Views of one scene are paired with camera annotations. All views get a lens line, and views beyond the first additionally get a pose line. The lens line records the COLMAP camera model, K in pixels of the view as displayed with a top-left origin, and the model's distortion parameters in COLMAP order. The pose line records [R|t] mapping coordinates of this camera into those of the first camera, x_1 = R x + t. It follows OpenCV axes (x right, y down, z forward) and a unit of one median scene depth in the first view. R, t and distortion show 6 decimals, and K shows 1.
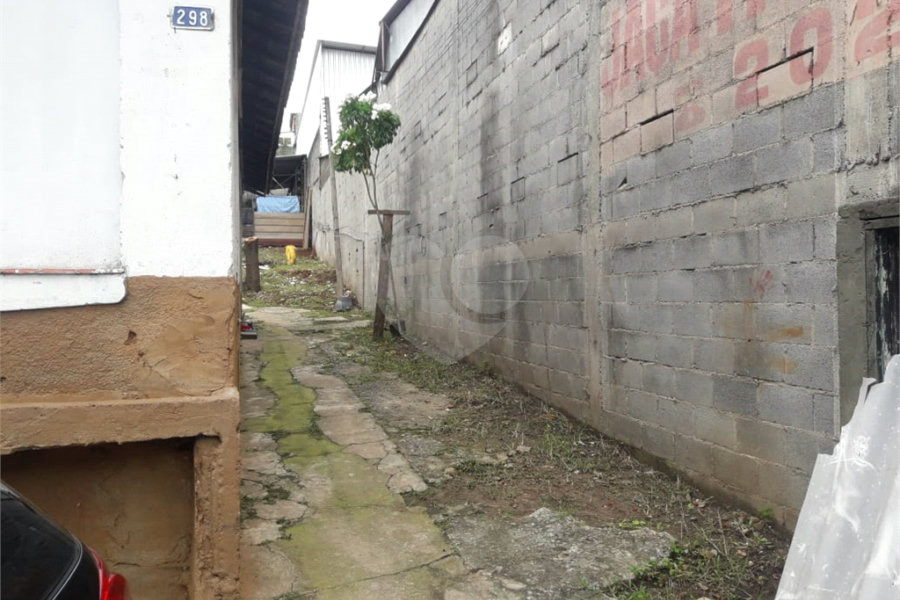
lens RADIAL K [[722.7, 0, 435.4], [0, 722.7, 293.8], [0, 0, 1]] dist [0.089038, -0.158767]
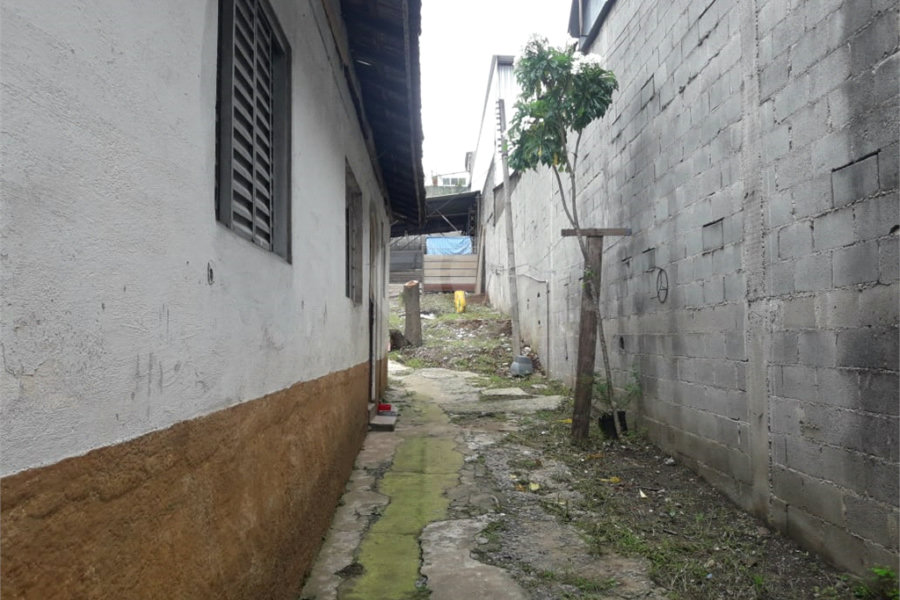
lens RADIAL K [[722.7, 0, 450.6], [0, 722.7, 310.7], [0, 0, 1]] dist [0.089038, -0.158767]
pose [[0.975453, -0.007614, -0.220078, -0.036944], [-0.000966, 0.999245, -0.038850, -0.016618], [0.220207, 0.038109, 0.974708, 0.276581]]
